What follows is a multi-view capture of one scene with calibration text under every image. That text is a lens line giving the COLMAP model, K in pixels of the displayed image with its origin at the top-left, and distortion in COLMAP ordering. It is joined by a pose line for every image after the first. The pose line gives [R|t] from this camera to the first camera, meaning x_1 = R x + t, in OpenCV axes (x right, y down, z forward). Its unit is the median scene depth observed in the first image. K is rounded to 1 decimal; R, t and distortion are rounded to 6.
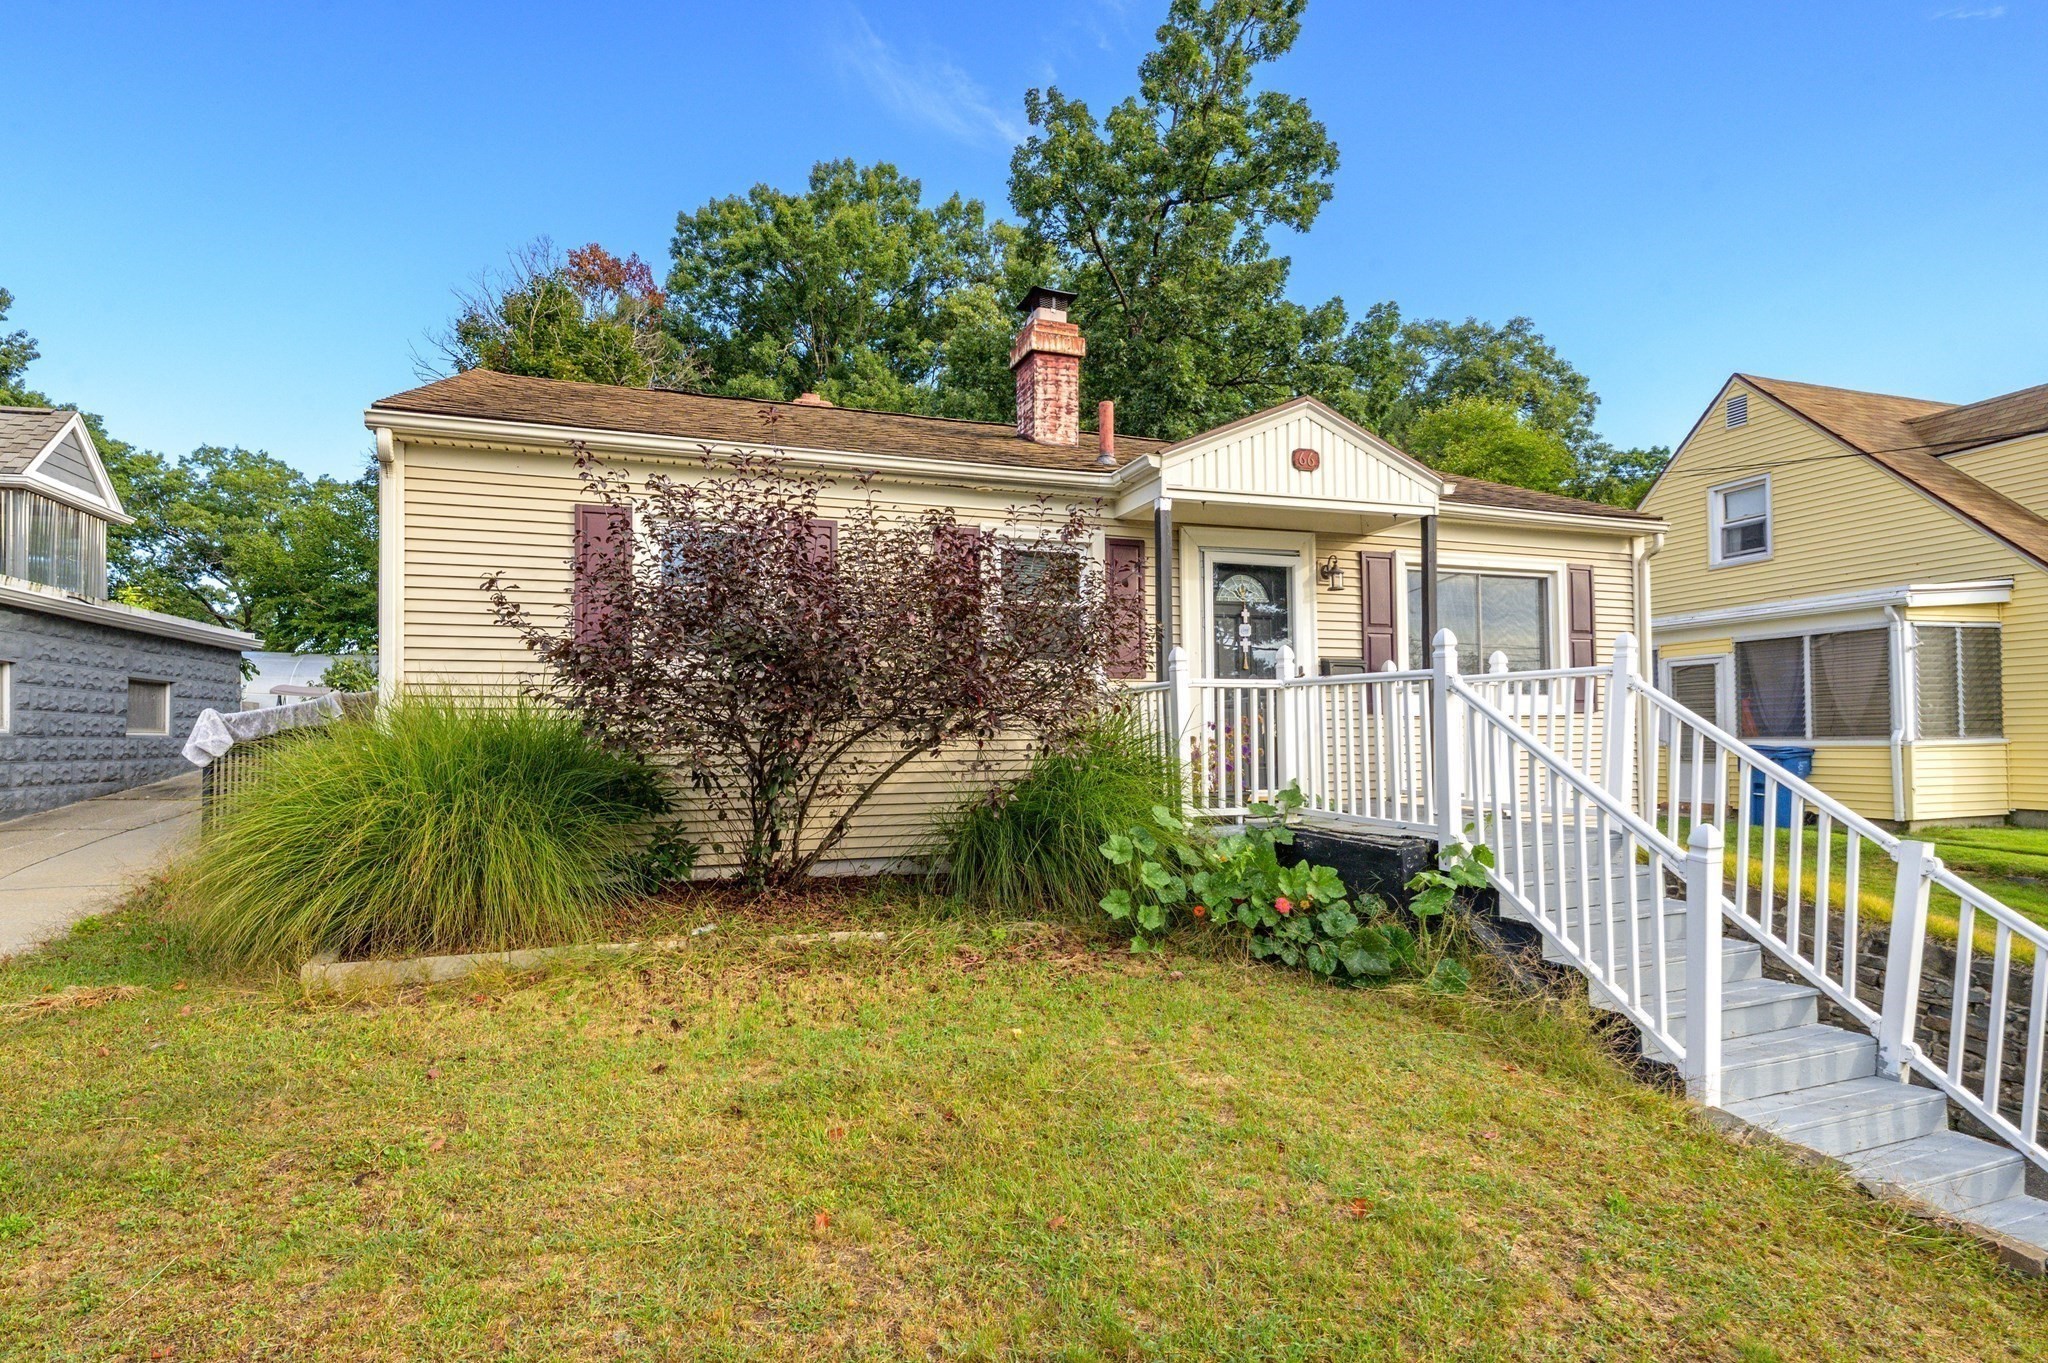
lens RADIAL K [[965.3, 0, 992.5], [0, 965.3, 721.5], [0, 0, 1]] dist [0.002253, 0.000537]
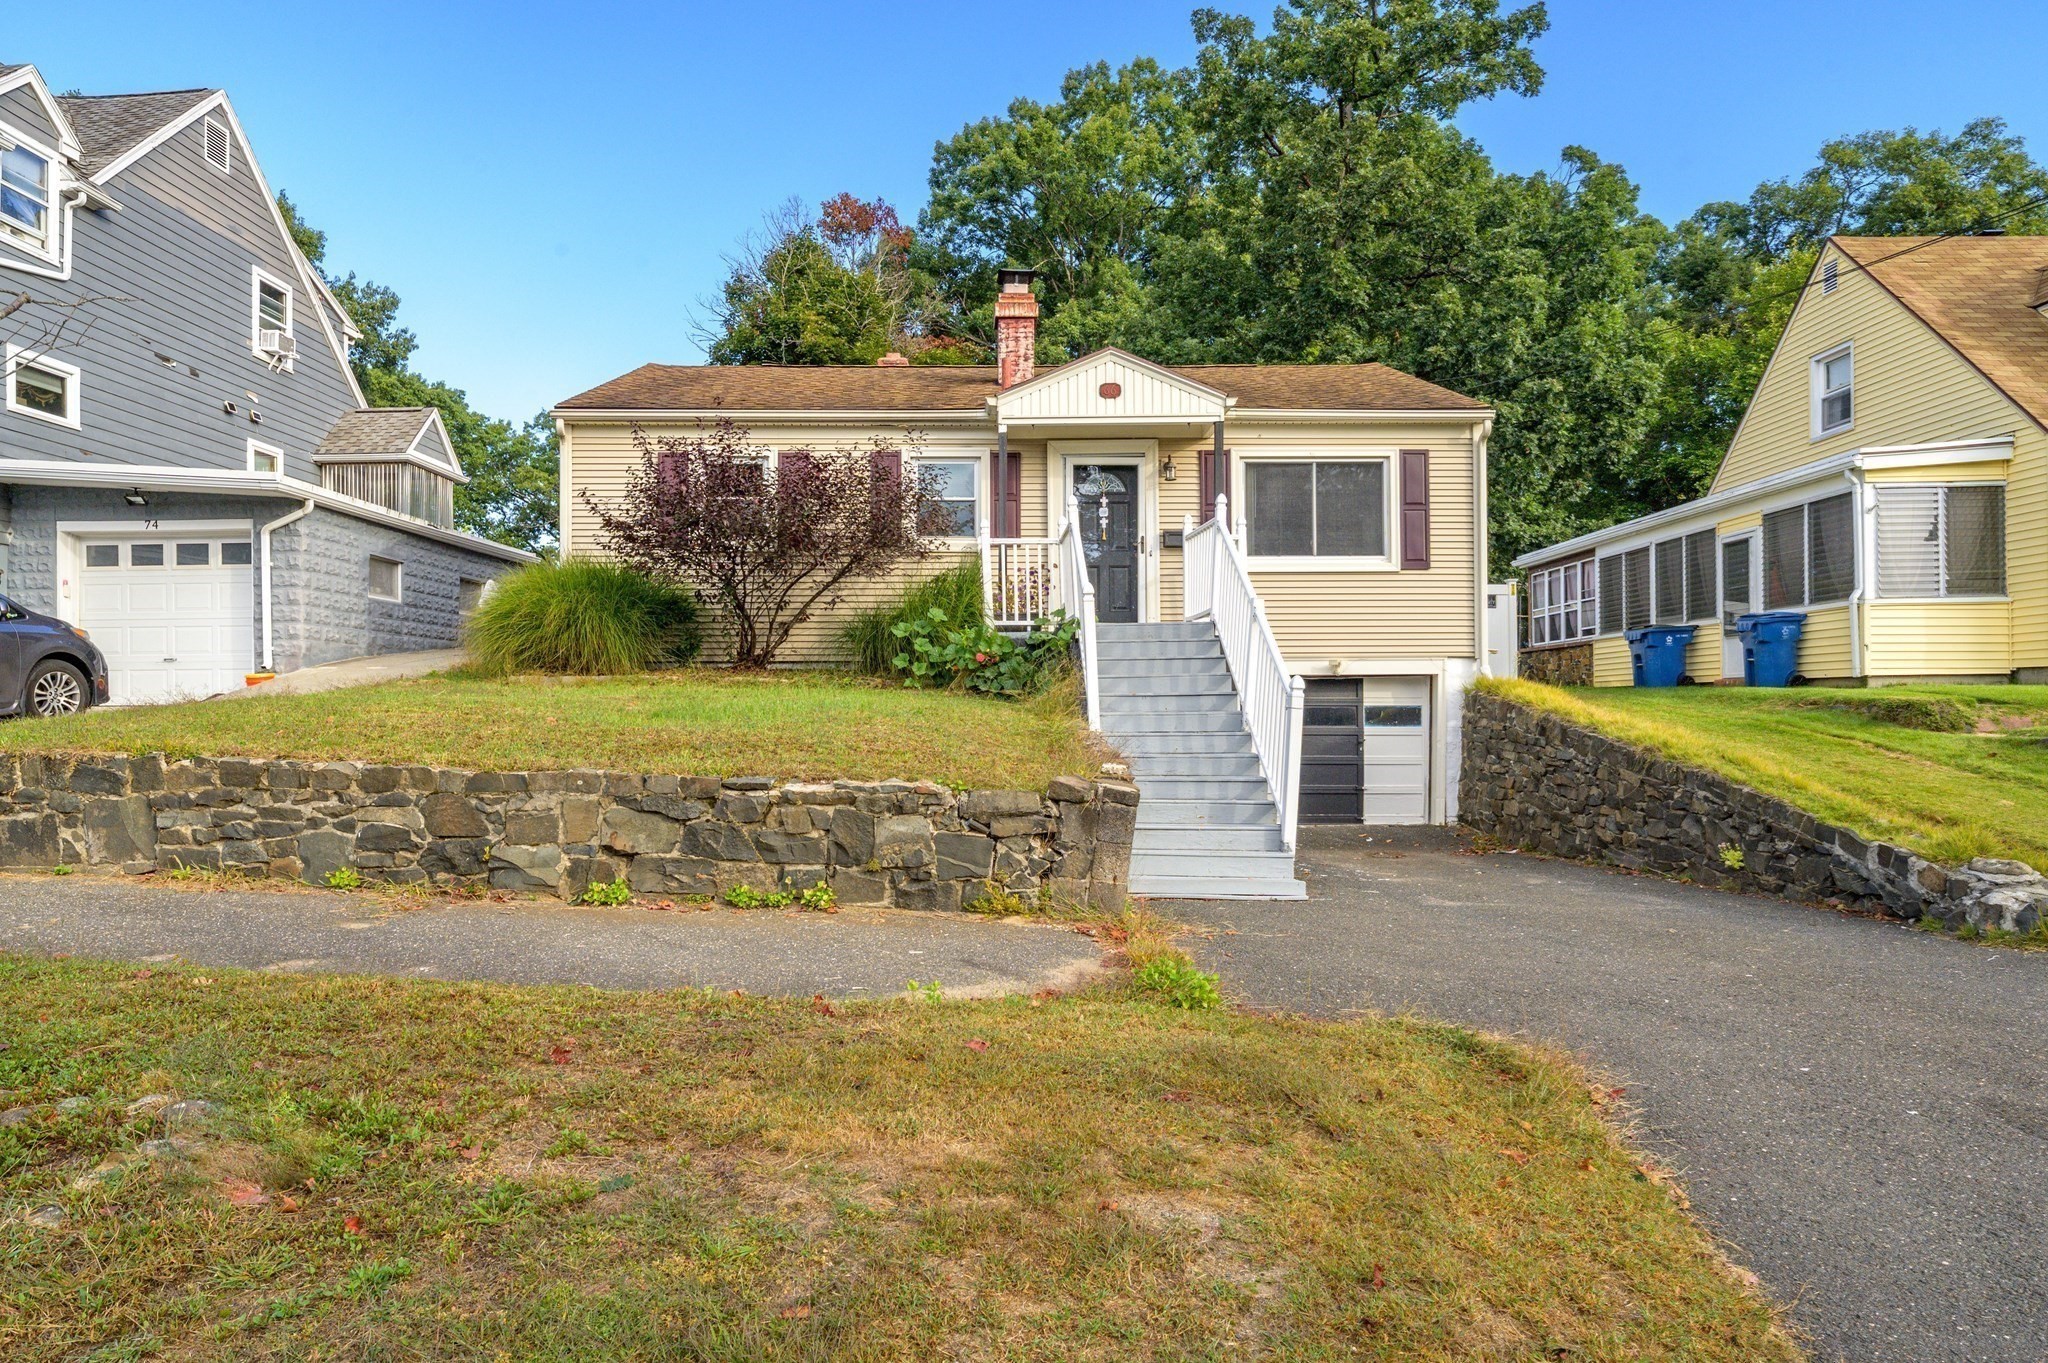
lens RADIAL K [[1166.7, 0, 1026.6], [0, 1166.7, 690.6], [0, 0, 1]] dist [0.001689, 0.003647]
pose [[0.955701, -0.000809, -0.294337, 0.397655], [0.002236, 0.999987, 0.004512, 0.095399], [0.294330, -0.004971, 0.955691, -0.396968]]
